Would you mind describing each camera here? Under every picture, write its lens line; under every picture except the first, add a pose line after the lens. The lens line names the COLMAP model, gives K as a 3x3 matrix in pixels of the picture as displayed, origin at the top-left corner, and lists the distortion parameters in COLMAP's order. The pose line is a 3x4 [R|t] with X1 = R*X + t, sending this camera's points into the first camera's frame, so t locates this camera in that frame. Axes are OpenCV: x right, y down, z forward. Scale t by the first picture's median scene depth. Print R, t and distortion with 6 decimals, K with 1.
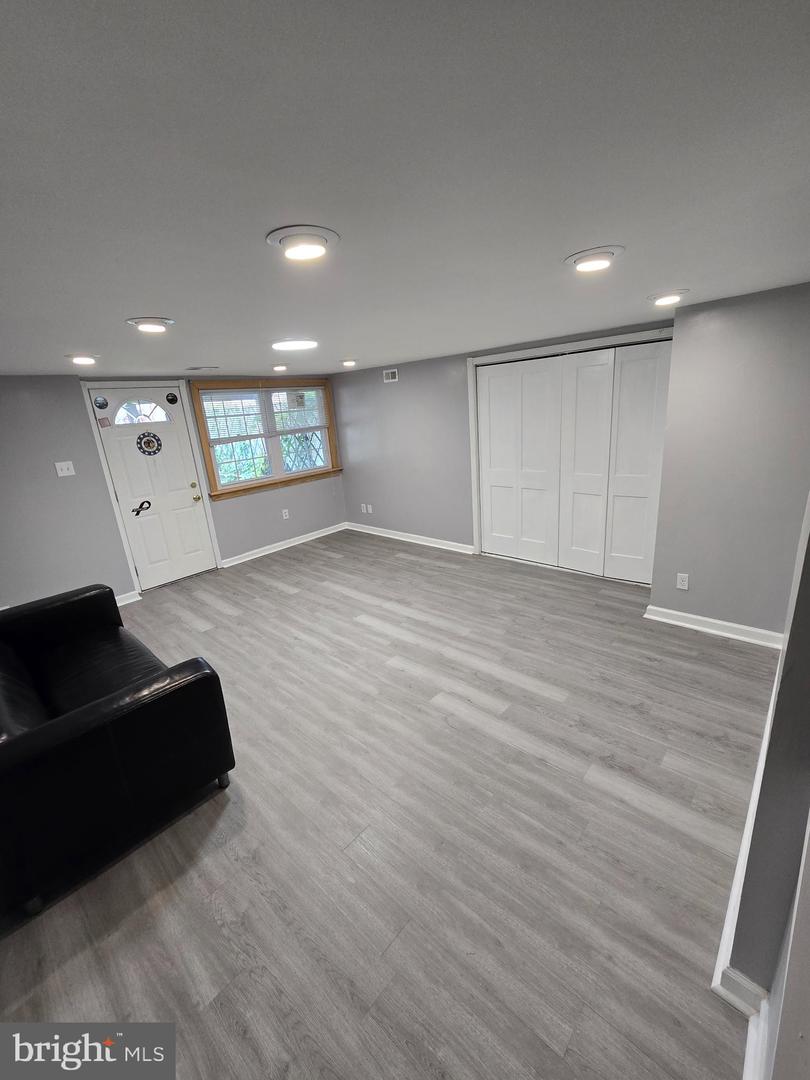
lens RADIAL K [[442.8, 0, 405.8], [0, 442.8, 534.8], [0, 0, 1]] dist [-0.001941, 0.000196]
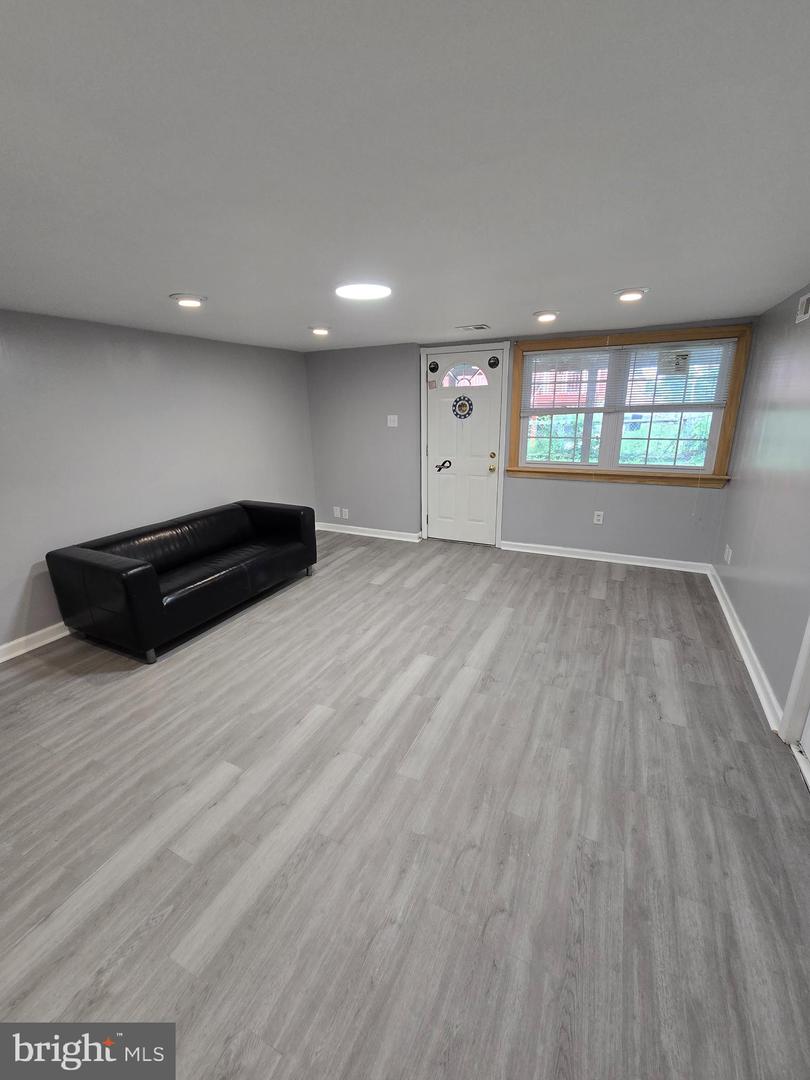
lens RADIAL K [[442.8, 0, 405.8], [0, 442.8, 534.8], [0, 0, 1]] dist [-0.001941, 0.000196]
pose [[0.281381, 0.336024, -0.898839, 0.417496], [-0.271332, 0.926321, 0.261357, -0.164505], [0.920436, 0.170343, 0.351824, 0.565020]]
